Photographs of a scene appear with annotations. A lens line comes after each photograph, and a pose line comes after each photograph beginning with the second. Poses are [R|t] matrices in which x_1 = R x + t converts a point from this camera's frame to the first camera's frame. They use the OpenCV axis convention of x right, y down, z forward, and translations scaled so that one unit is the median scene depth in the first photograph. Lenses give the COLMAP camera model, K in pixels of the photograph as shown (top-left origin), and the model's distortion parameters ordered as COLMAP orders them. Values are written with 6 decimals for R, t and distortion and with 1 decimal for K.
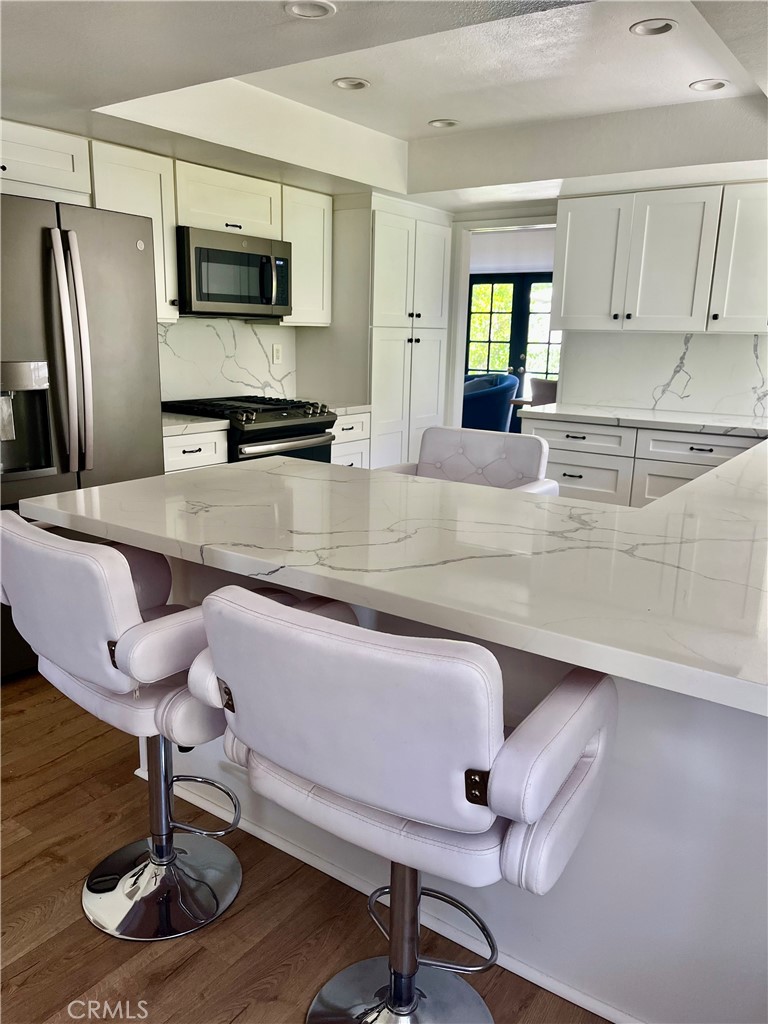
lens RADIAL K [[774.2, 0, 380.8], [0, 774.2, 514.1], [0, 0, 1]] dist [0.072321, -0.098060]
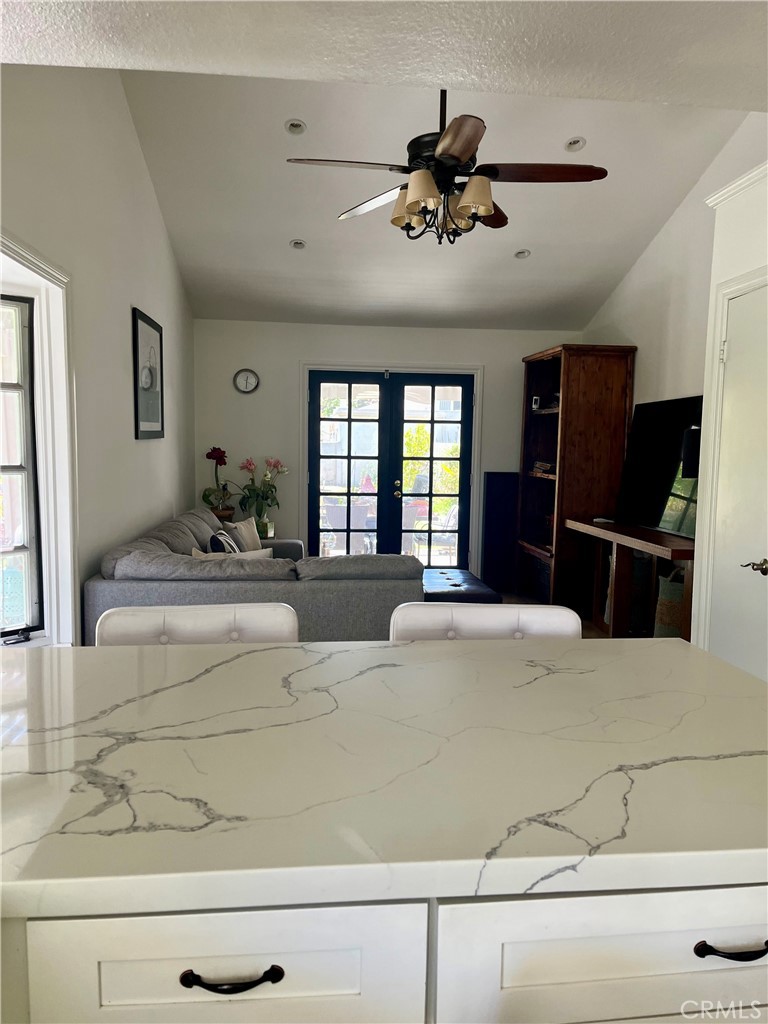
lens RADIAL K [[774.2, 0, 386.2], [0, 774.2, 522.3], [0, 0, 1]] dist [0.072321, -0.098060]
pose [[-0.753384, 0.032235, -0.656790, 0.370604], [-0.185917, 0.947605, 0.259767, -0.281013], [0.630752, 0.317812, -0.707918, 1.164439]]
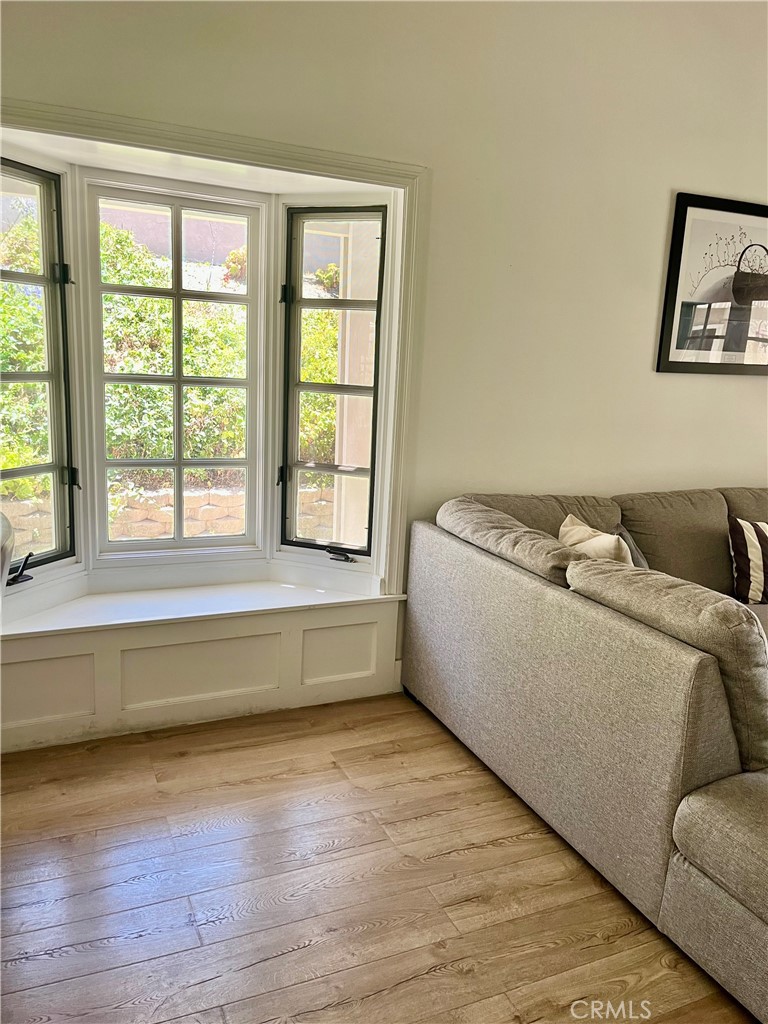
lens RADIAL K [[774.2, 0, 385.4], [0, 774.2, 518.0], [0, 0, 1]] dist [0.072321, -0.098060]
pose [[-0.862055, -0.169452, 0.477647, -0.733618], [0.047561, 0.911243, 0.409113, -0.239164], [-0.504578, 0.375396, -0.777483, 0.866627]]
